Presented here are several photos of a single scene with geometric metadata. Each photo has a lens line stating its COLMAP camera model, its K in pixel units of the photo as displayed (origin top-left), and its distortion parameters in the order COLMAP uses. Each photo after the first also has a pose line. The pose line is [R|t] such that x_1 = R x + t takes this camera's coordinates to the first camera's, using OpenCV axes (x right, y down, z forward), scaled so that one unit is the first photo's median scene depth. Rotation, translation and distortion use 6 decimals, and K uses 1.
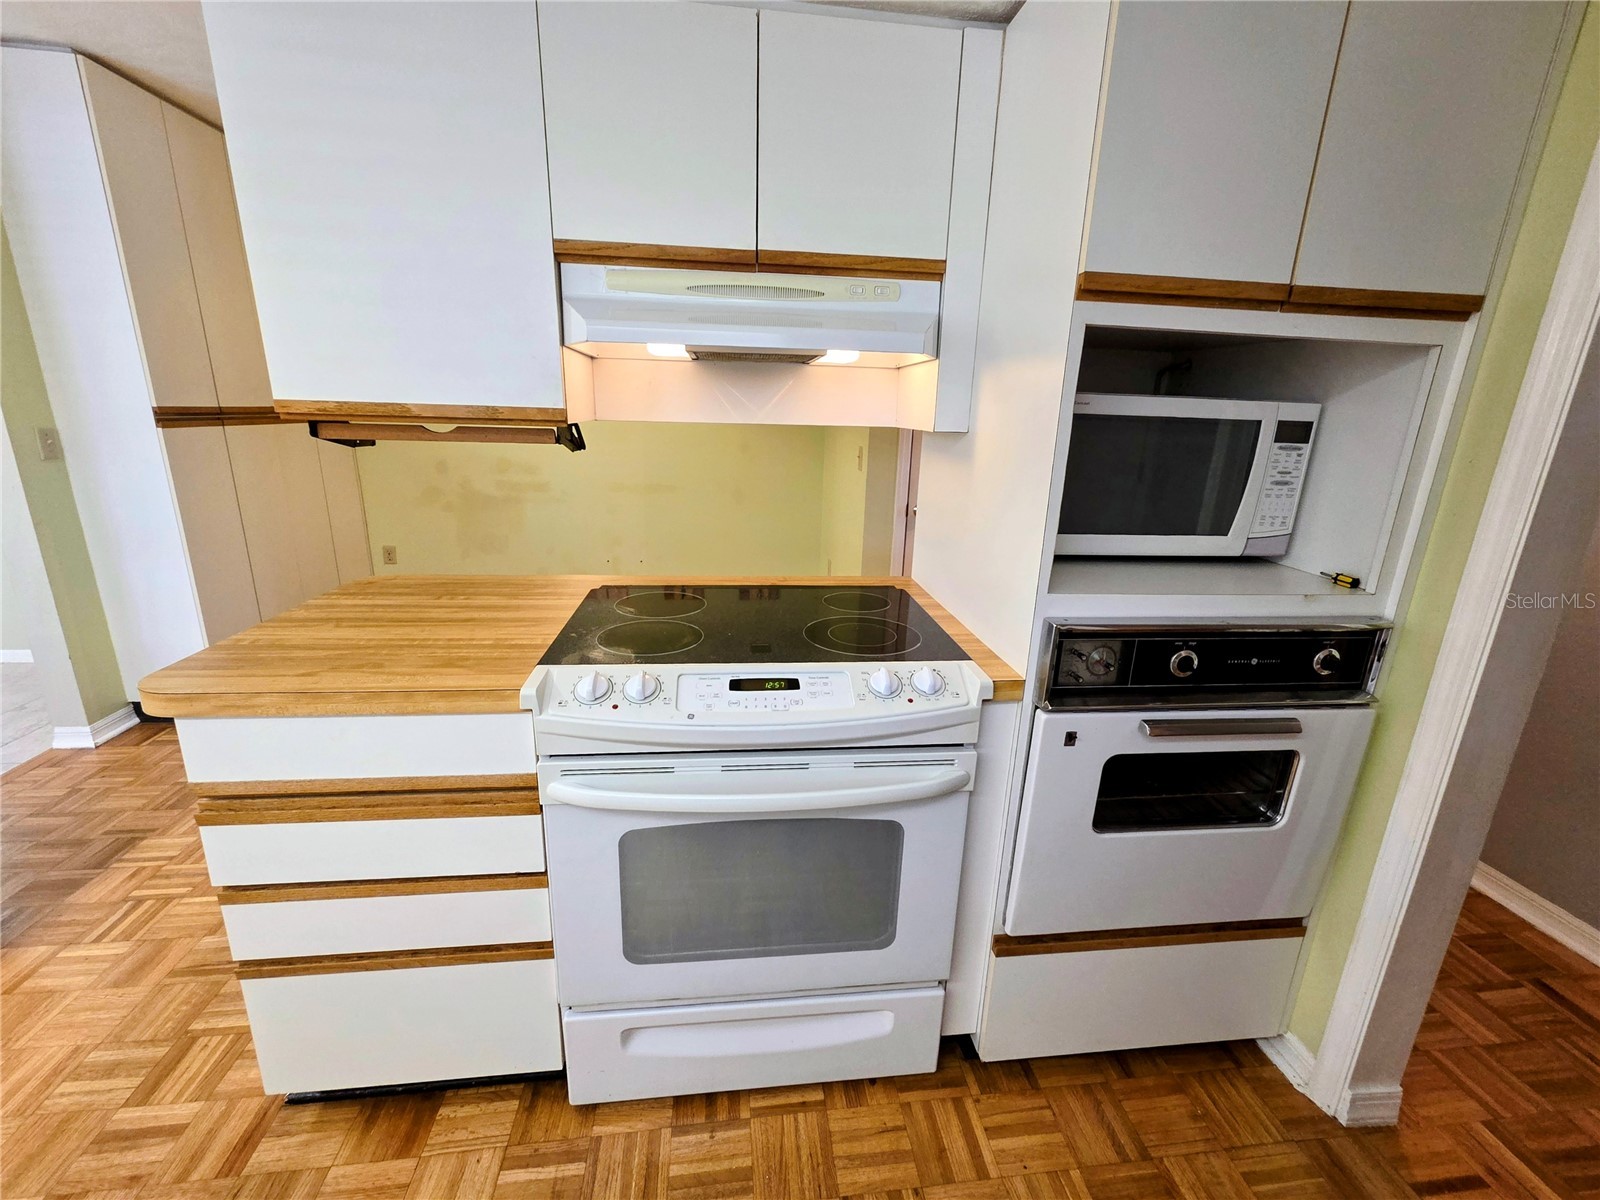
lens RADIAL K [[657.1, 0, 800.7], [0, 657.1, 595.6], [0, 0, 1]] dist [0.000658, -0.000265]
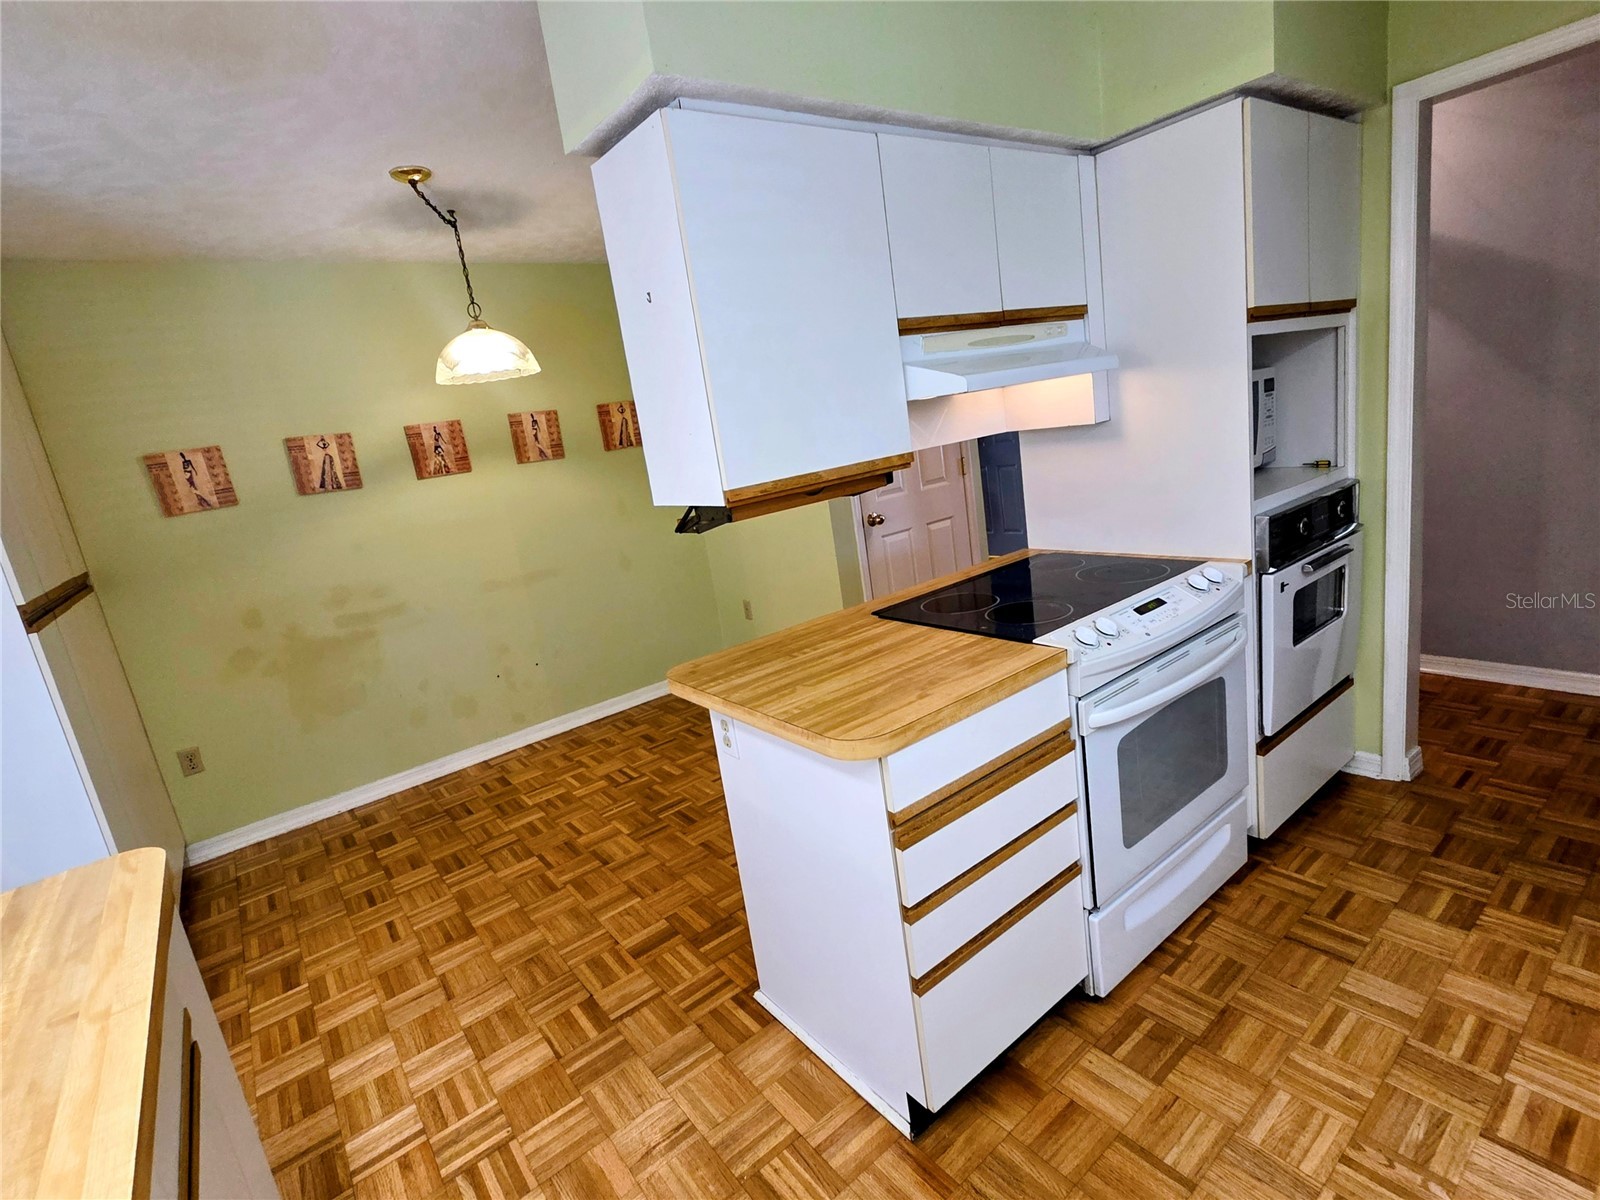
lens RADIAL K [[777.3, 0, 795.9], [0, 777.3, 597.5], [0, 0, 1]] dist [-0.005531, -0.000076]
pose [[0.847591, -0.265526, 0.459440, -1.318601], [0.302114, 0.953250, -0.006434, -0.091314], [-0.436253, 0.144257, 0.888185, -0.129796]]
